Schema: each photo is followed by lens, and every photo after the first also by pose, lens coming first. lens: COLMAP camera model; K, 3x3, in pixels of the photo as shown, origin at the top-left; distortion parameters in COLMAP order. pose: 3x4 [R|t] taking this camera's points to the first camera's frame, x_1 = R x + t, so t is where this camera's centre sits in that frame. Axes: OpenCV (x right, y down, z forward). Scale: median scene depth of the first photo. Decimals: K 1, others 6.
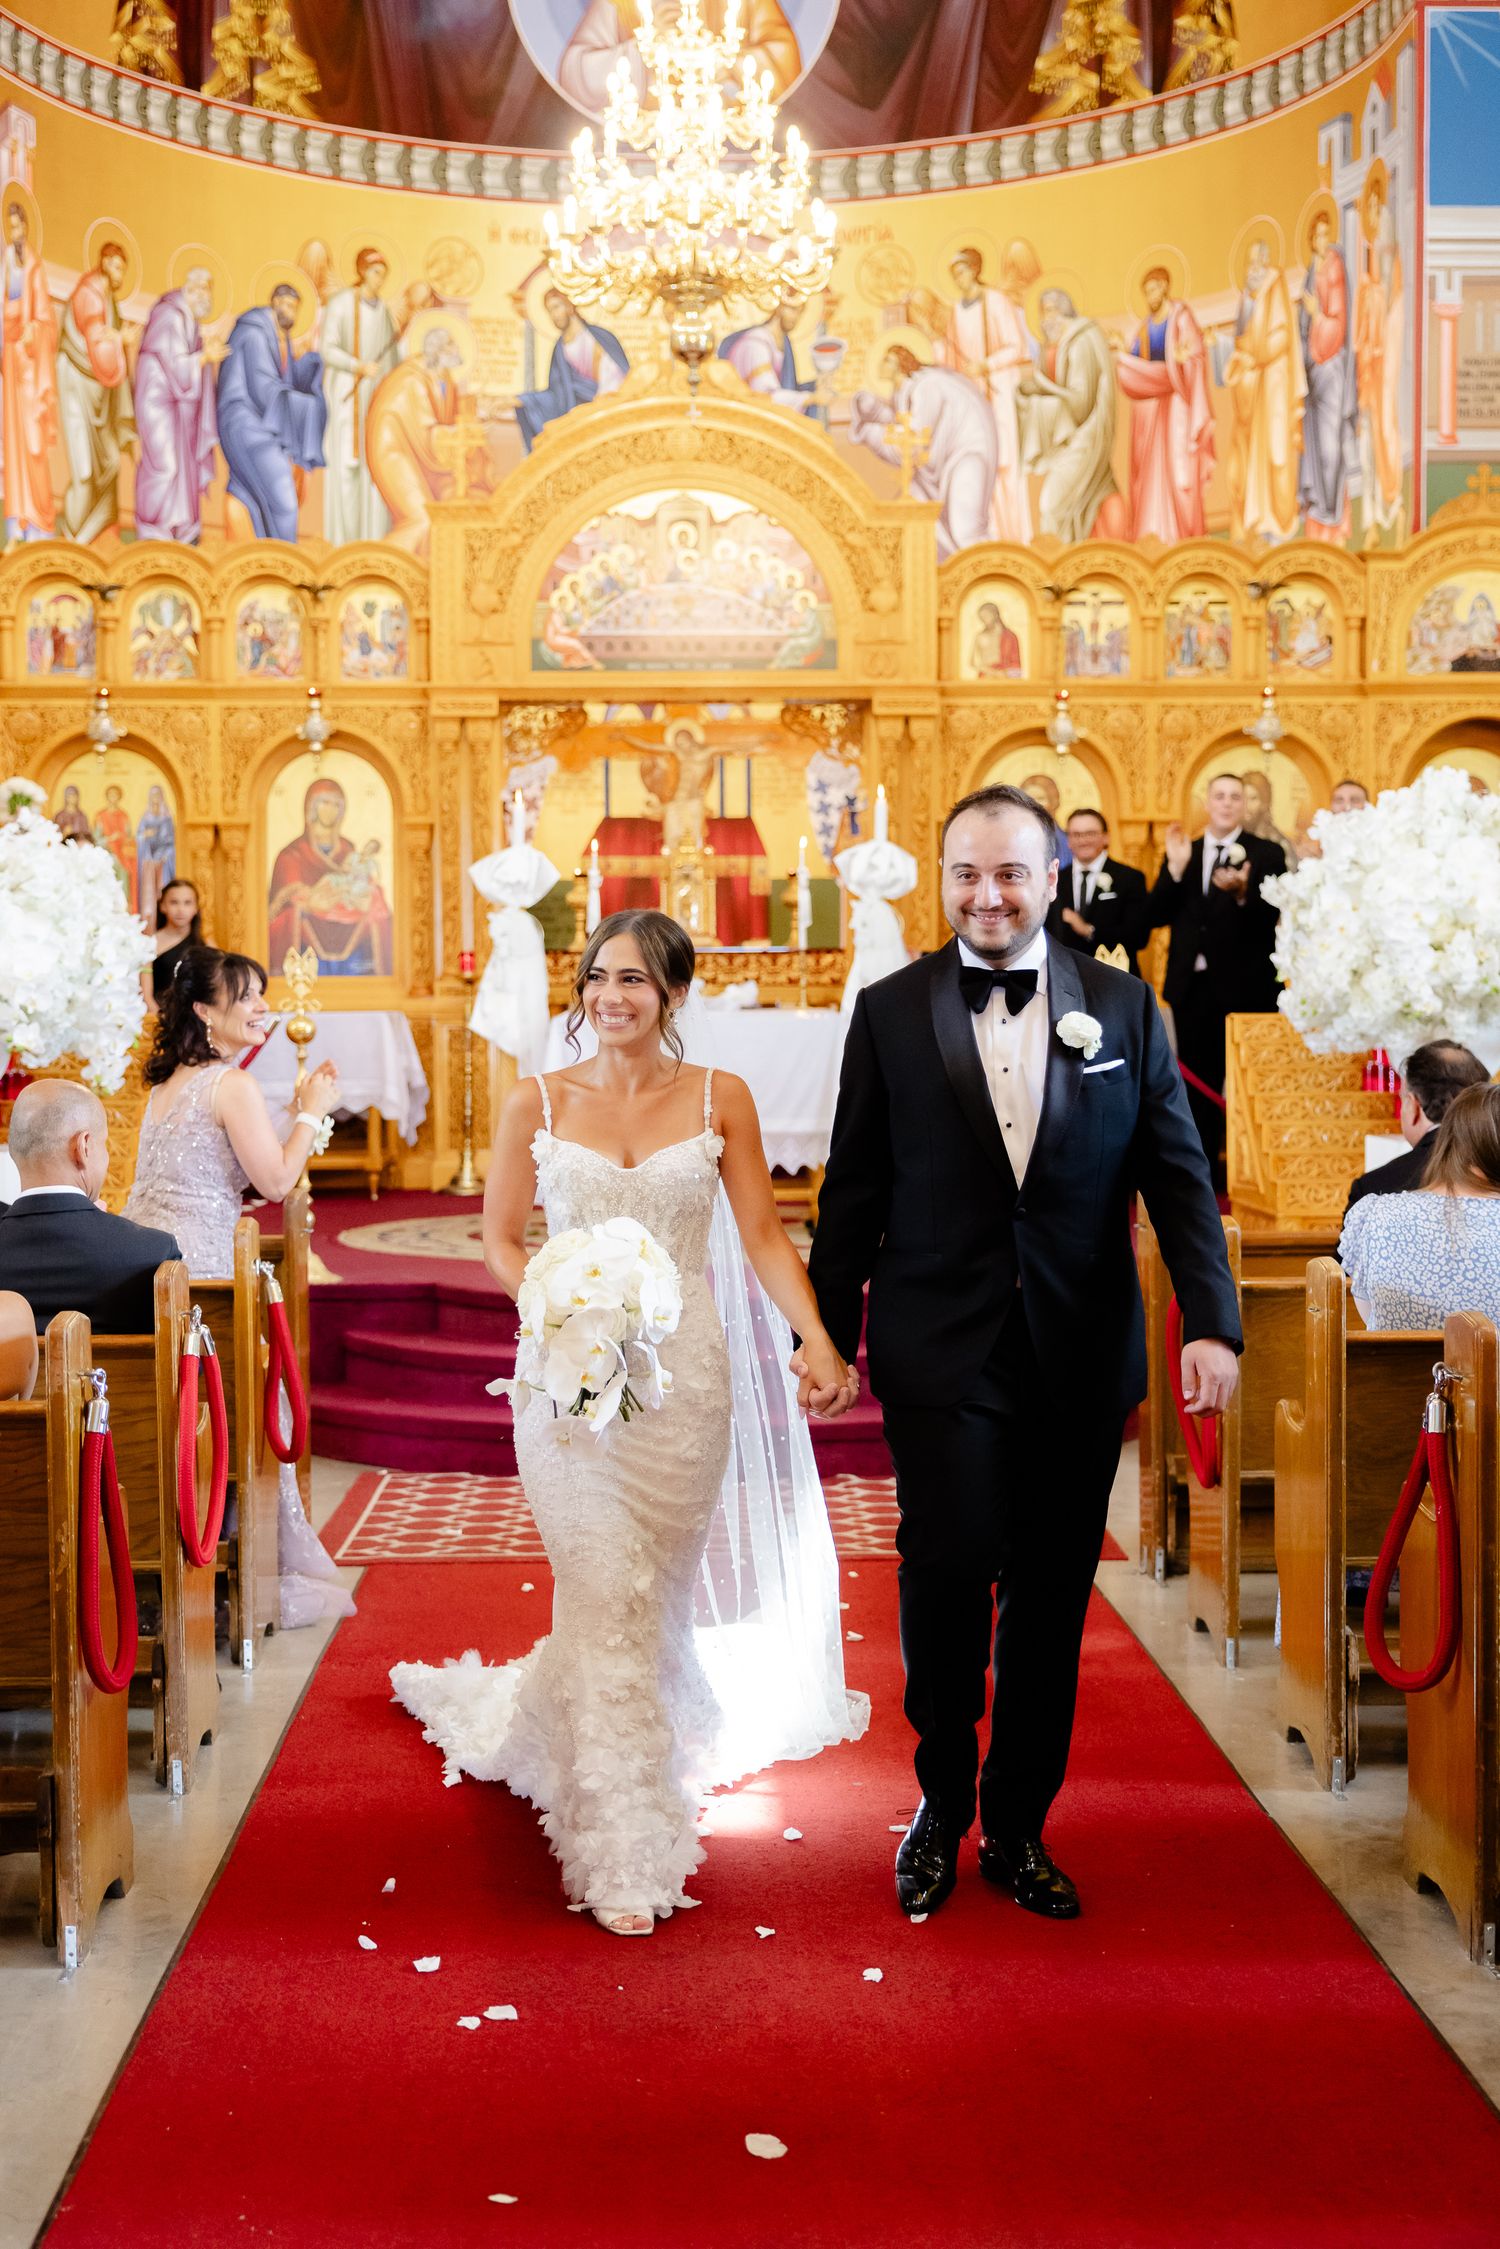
lens RADIAL K [[3030.6, 0, 768.7], [0, 3030.6, 1093.3], [0, 0, 1]] dist [0.012640, 0.061748]
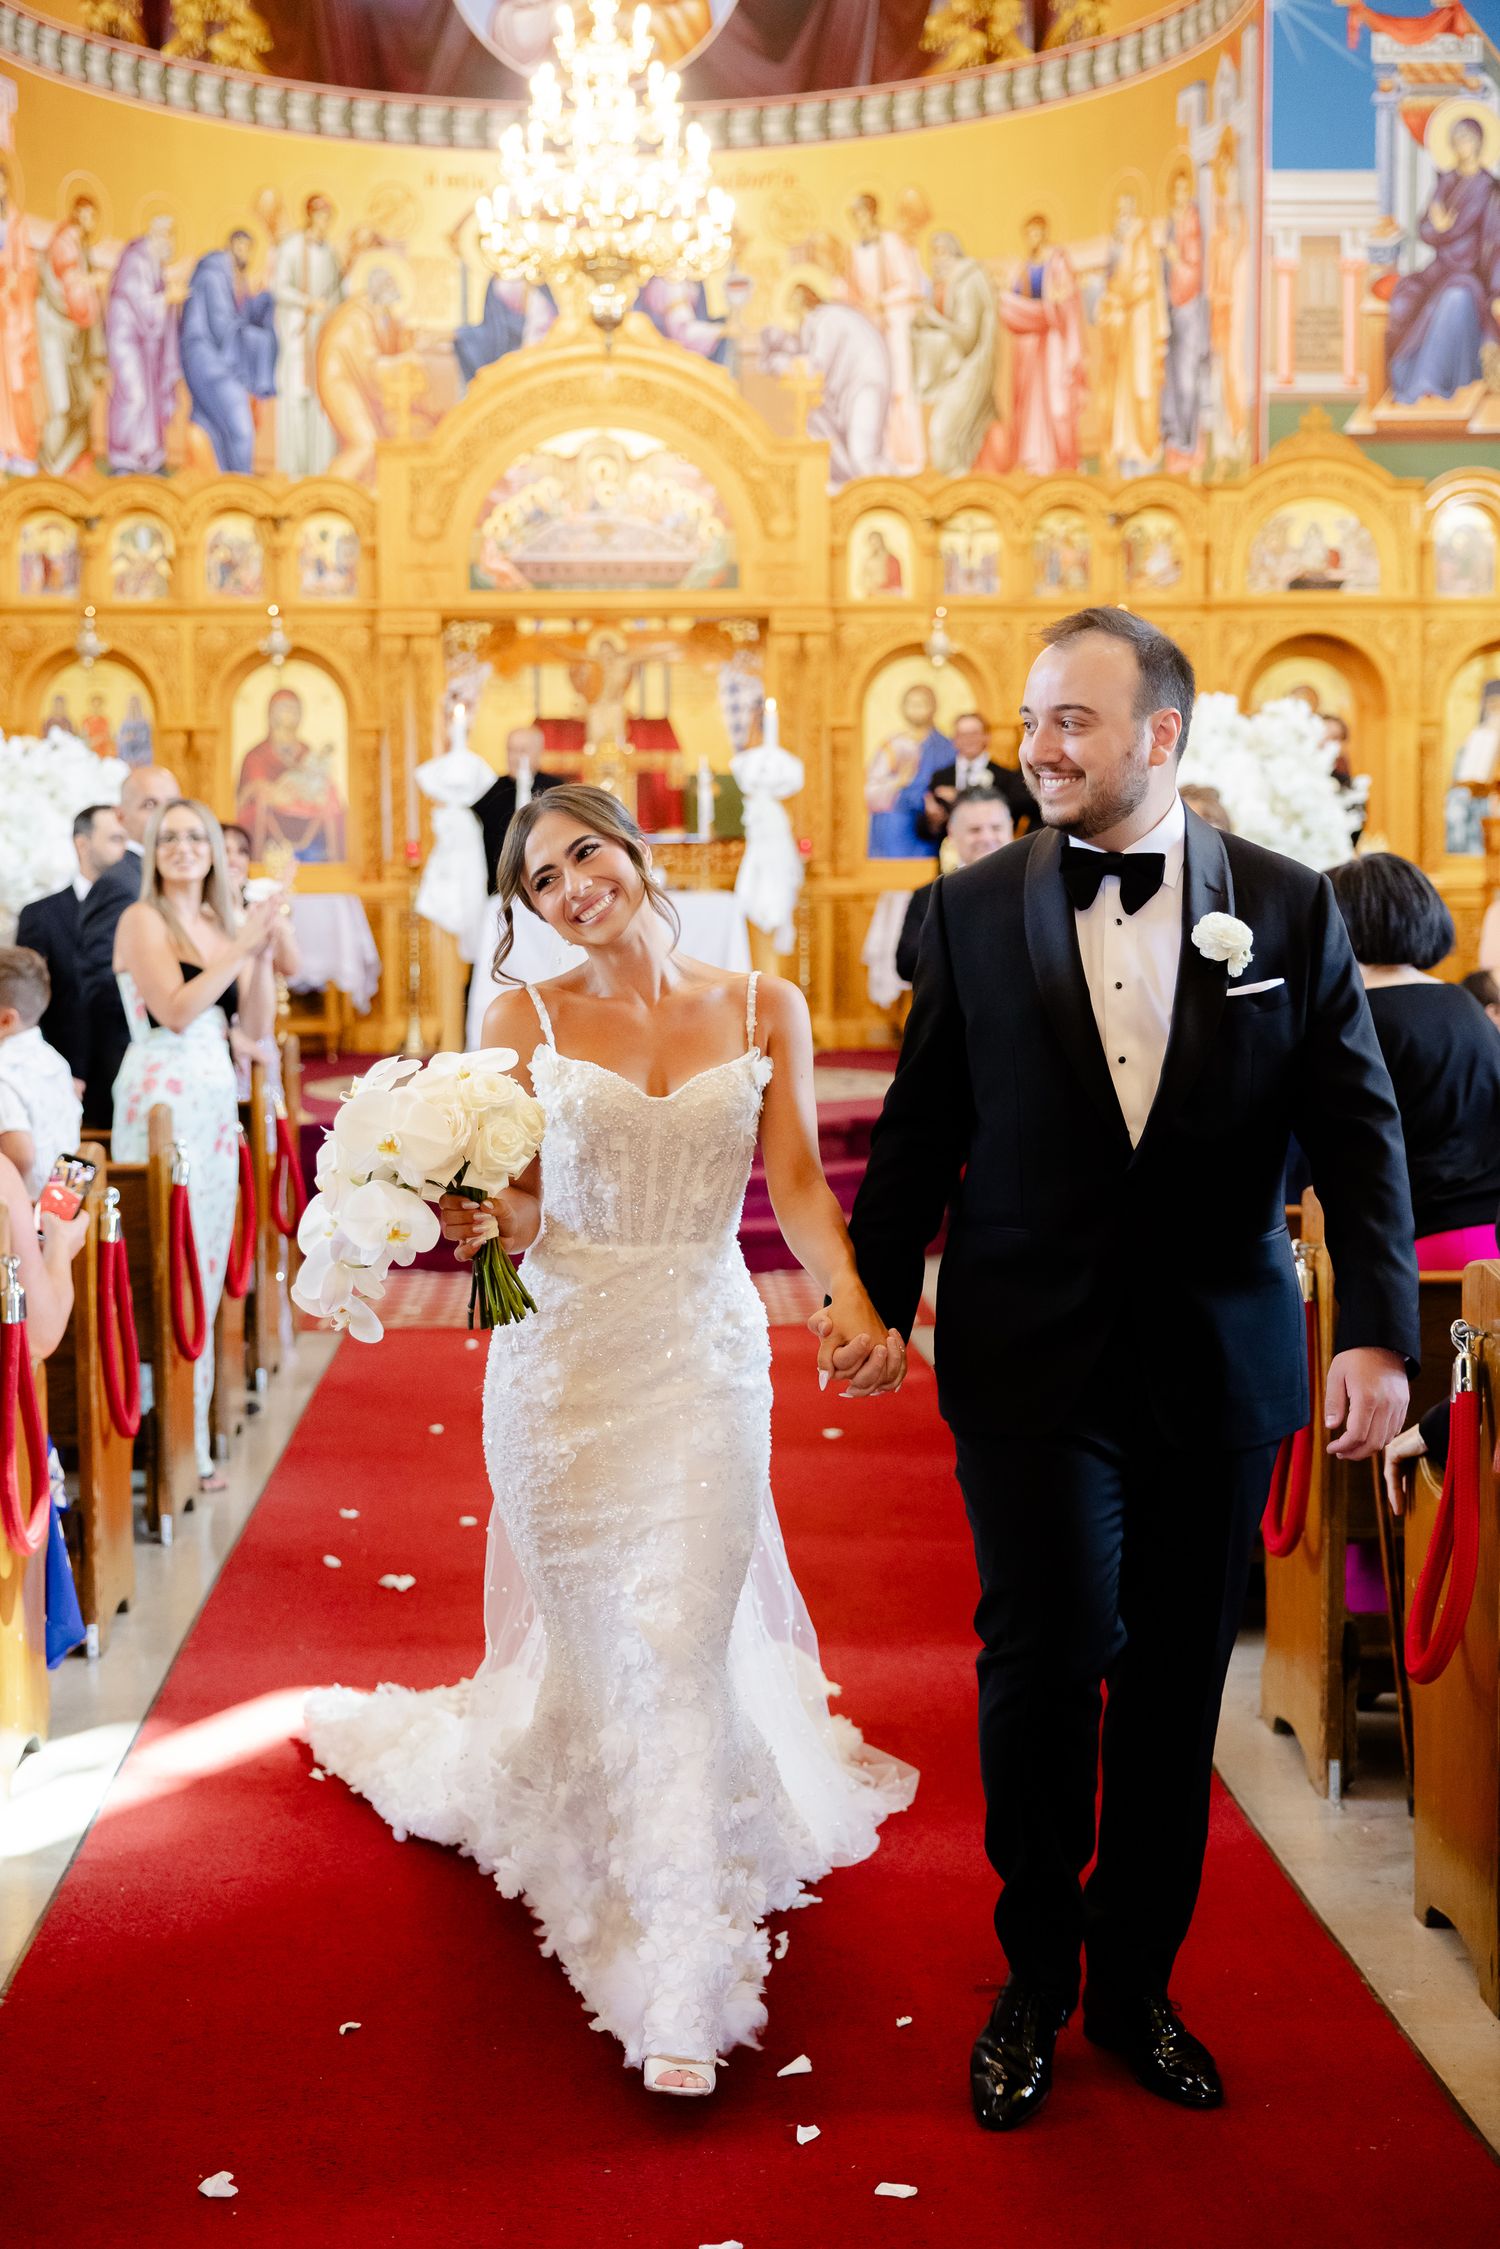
lens RADIAL K [[3069.6, 0, 722.9], [0, 3069.6, 1091.7], [0, 0, 1]] dist [0.035047, -0.031434]
pose [[0.999985, -0.002124, 0.004976, 0.009902], [0.001936, 0.999298, 0.037413, 0.003518], [-0.005052, -0.037403, 0.999287, -0.143572]]
